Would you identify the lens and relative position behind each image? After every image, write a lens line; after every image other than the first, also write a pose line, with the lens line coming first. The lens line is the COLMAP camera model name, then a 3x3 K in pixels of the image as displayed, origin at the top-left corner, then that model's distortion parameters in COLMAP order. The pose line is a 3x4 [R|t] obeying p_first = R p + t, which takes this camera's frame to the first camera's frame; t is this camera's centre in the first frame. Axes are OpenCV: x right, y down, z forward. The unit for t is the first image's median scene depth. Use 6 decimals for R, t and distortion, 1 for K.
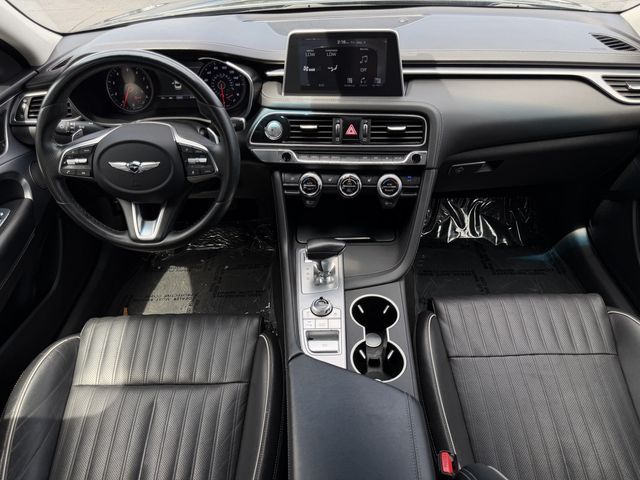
lens RADIAL K [[454.4, 0, 320.0], [0, 454.4, 240.0], [0, 0, 1]] dist [0.006776, -0.003020]
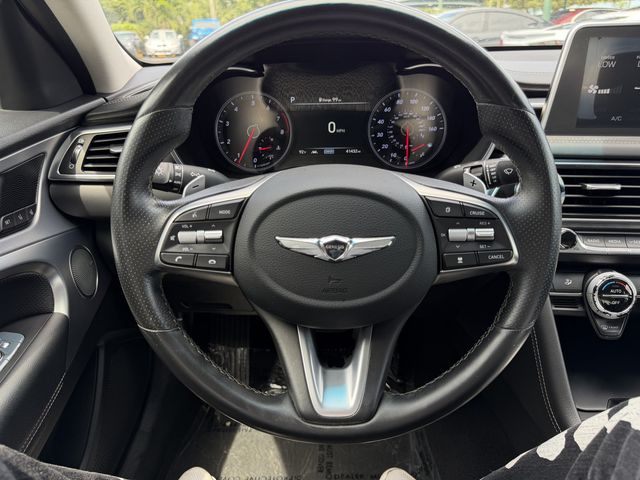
lens RADIAL K [[446.7, 0, 320.0], [0, 446.7, 240.0], [0, 0, 1]] dist [0.022519, -0.001969]
pose [[0.999724, 0.012671, 0.019793, -0.375899], [-0.007446, 0.969593, -0.244612, -0.053766], [-0.022291, 0.244397, 0.969419, 0.501993]]
